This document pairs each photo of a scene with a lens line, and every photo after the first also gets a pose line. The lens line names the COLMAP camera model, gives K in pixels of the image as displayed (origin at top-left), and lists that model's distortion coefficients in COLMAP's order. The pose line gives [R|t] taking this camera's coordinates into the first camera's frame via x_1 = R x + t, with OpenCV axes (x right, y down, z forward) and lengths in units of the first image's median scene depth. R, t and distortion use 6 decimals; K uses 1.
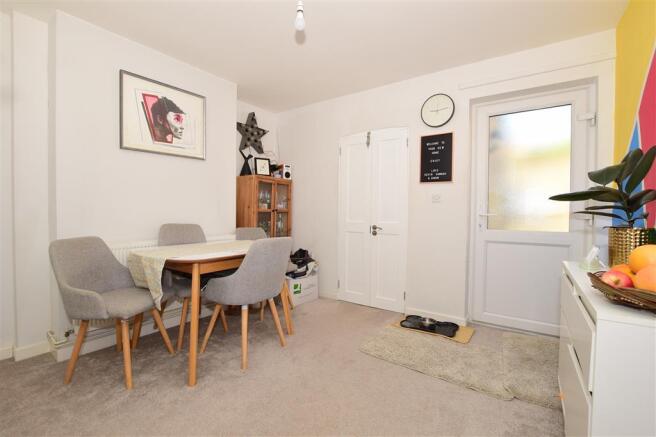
lens RADIAL K [[296.7, 0, 327.9], [0, 296.7, 217.6], [0, 0, 1]] dist [-0.004447, -0.000383]
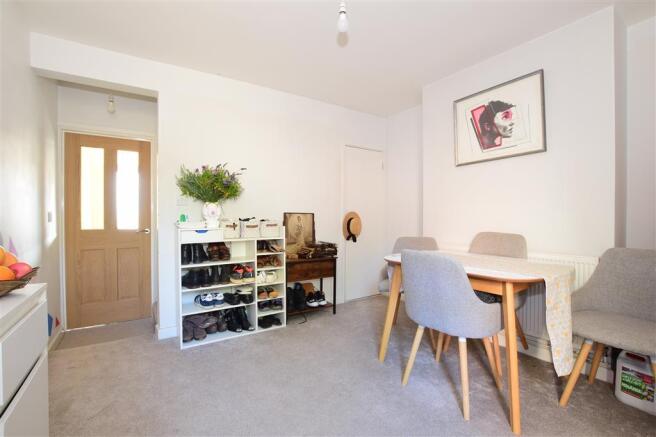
lens RADIAL K [[296.7, 0, 327.5], [0, 296.7, 215.3], [0, 0, 1]] dist [-0.004447, -0.000383]
pose [[-0.346481, -0.005022, -0.938044, 0.538856], [-0.023088, 0.999728, 0.003176, -0.023764], [0.937773, 0.022758, -0.346503, 0.833795]]
